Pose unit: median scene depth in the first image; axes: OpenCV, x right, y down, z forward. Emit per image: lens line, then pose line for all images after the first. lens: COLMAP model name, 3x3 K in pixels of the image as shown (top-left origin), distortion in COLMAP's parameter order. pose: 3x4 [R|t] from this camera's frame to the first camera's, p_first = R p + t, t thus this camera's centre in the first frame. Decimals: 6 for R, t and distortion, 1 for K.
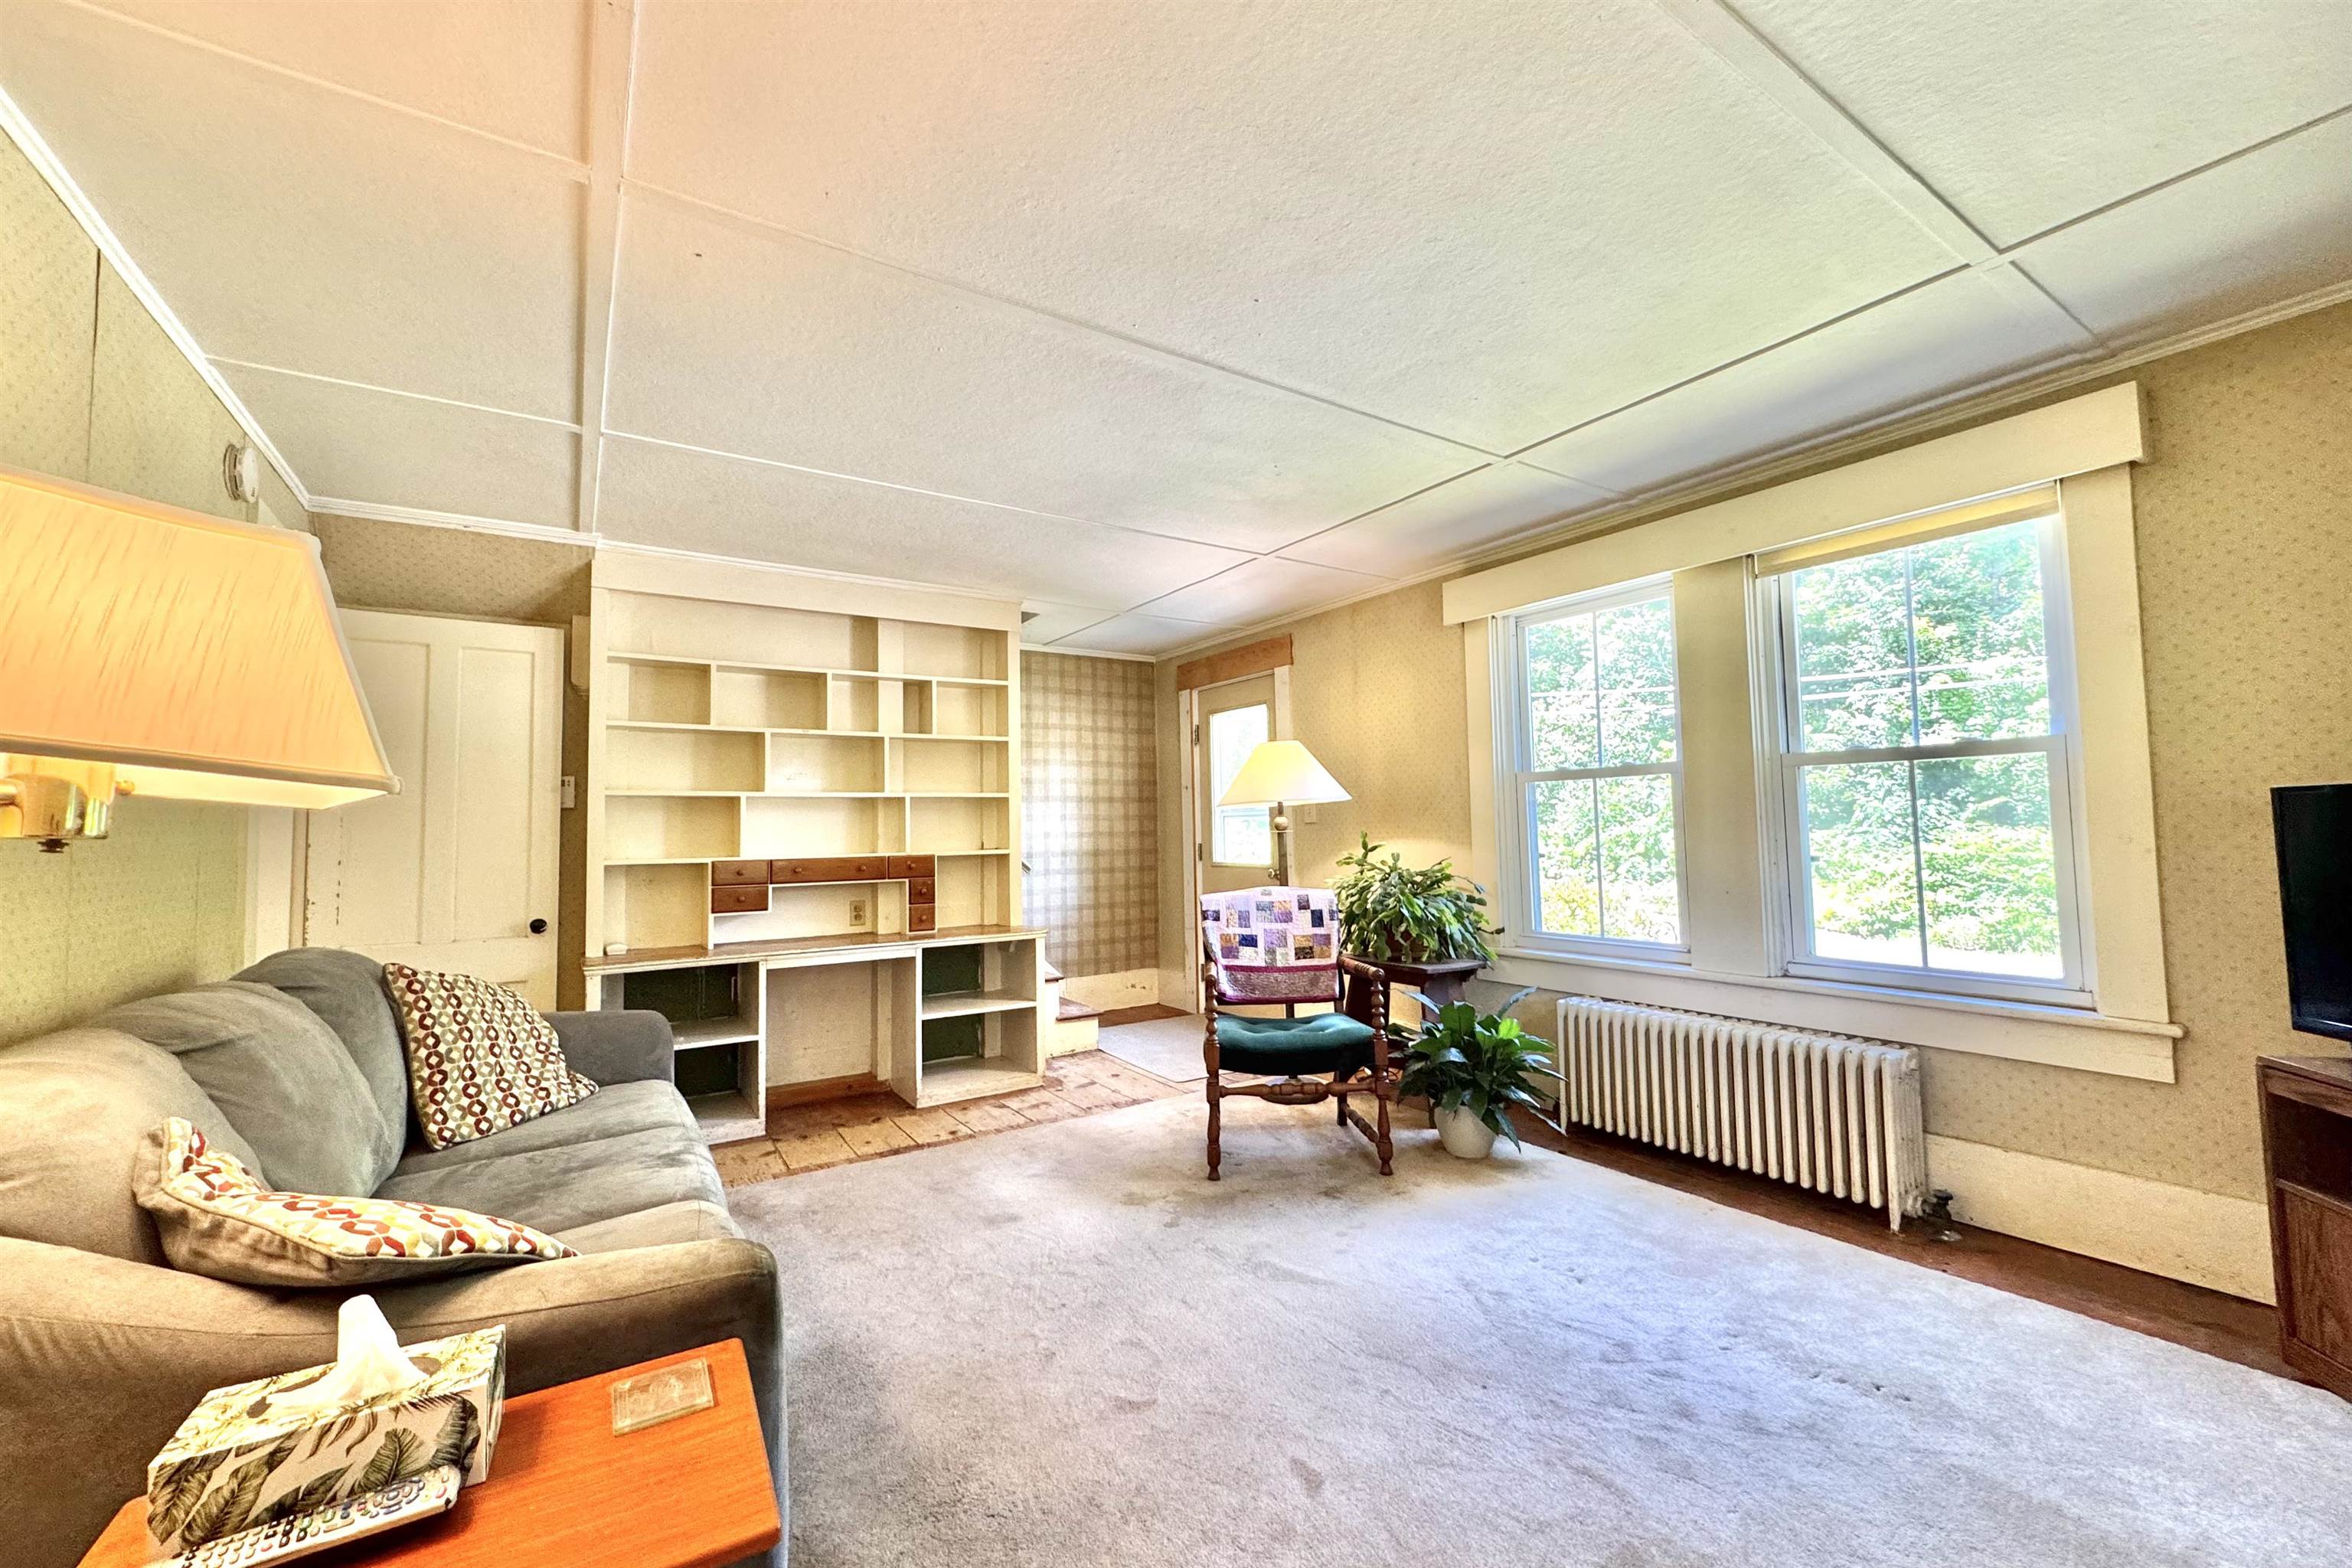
lens RADIAL K [[935.6, 0, 1176.0], [0, 935.6, 784.0], [0, 0, 1]] dist [-0.007613, -0.000109]
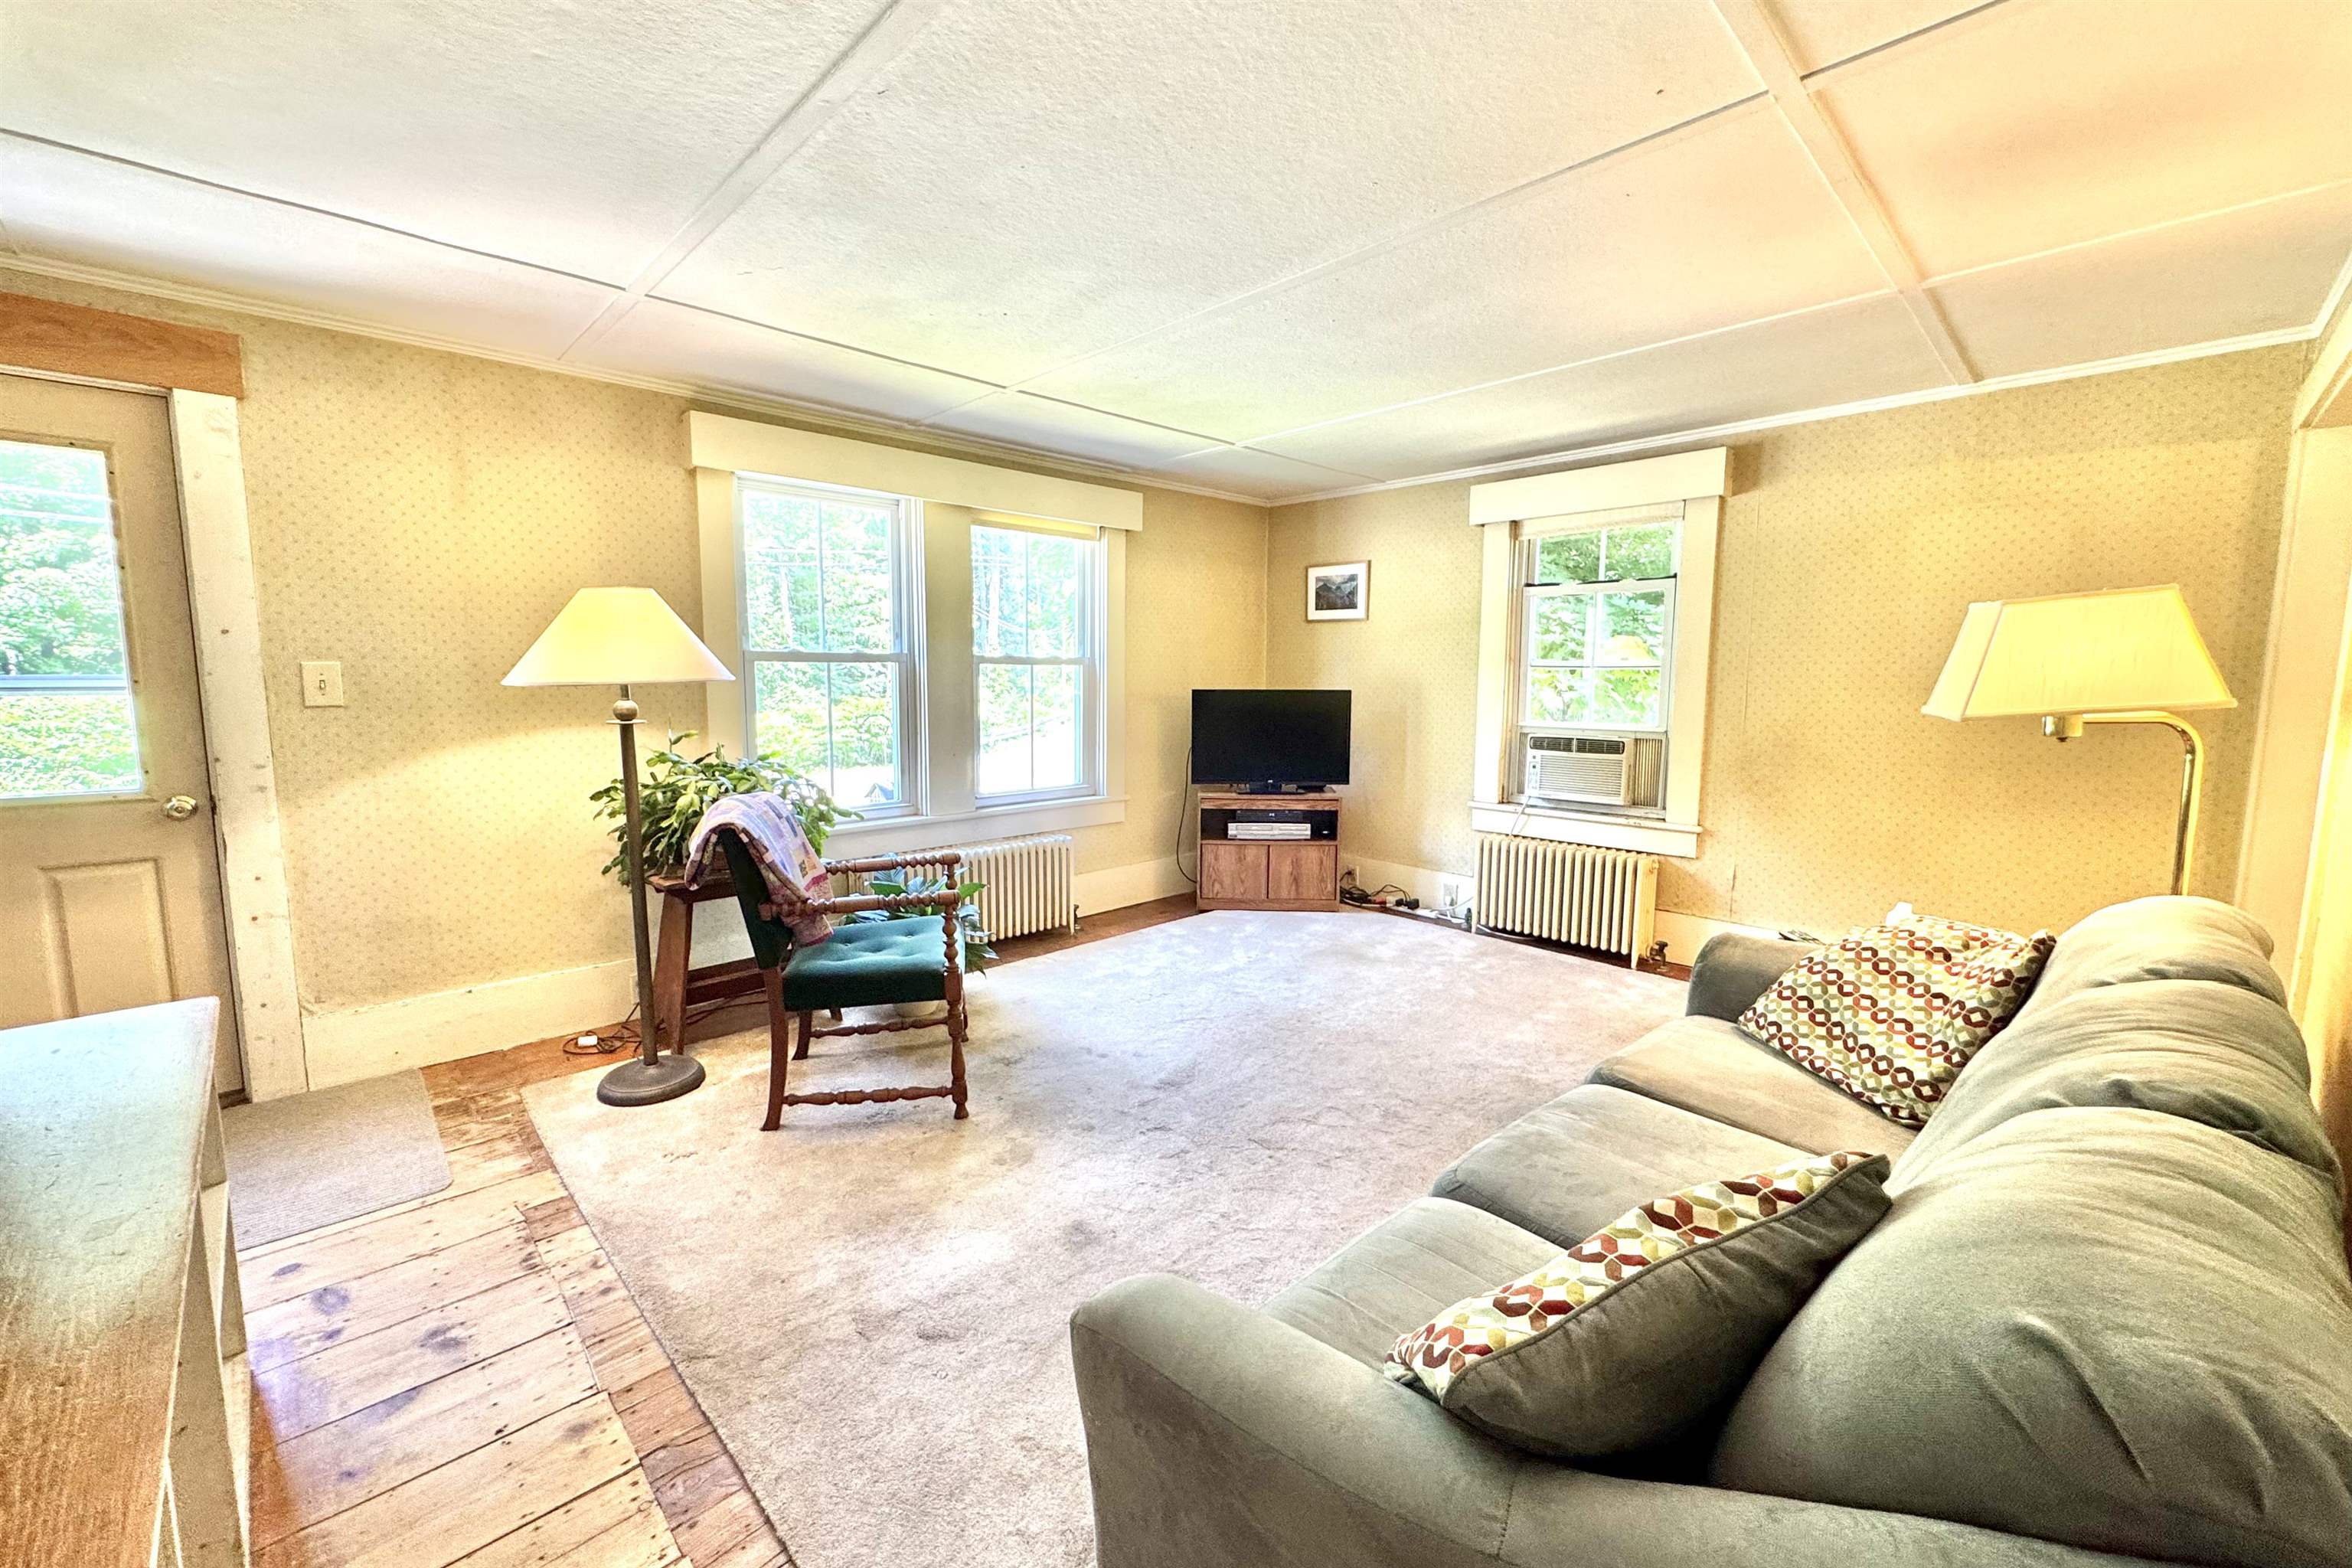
lens RADIAL K [[935.6, 0, 1176.0], [0, 935.6, 784.0], [0, 0, 1]] dist [-0.007613, -0.000109]
pose [[-0.195530, -0.096942, 0.975895, -0.693573], [-0.049005, 0.994825, 0.089004, 0.017984], [-0.979473, -0.030420, -0.199269, 0.823126]]
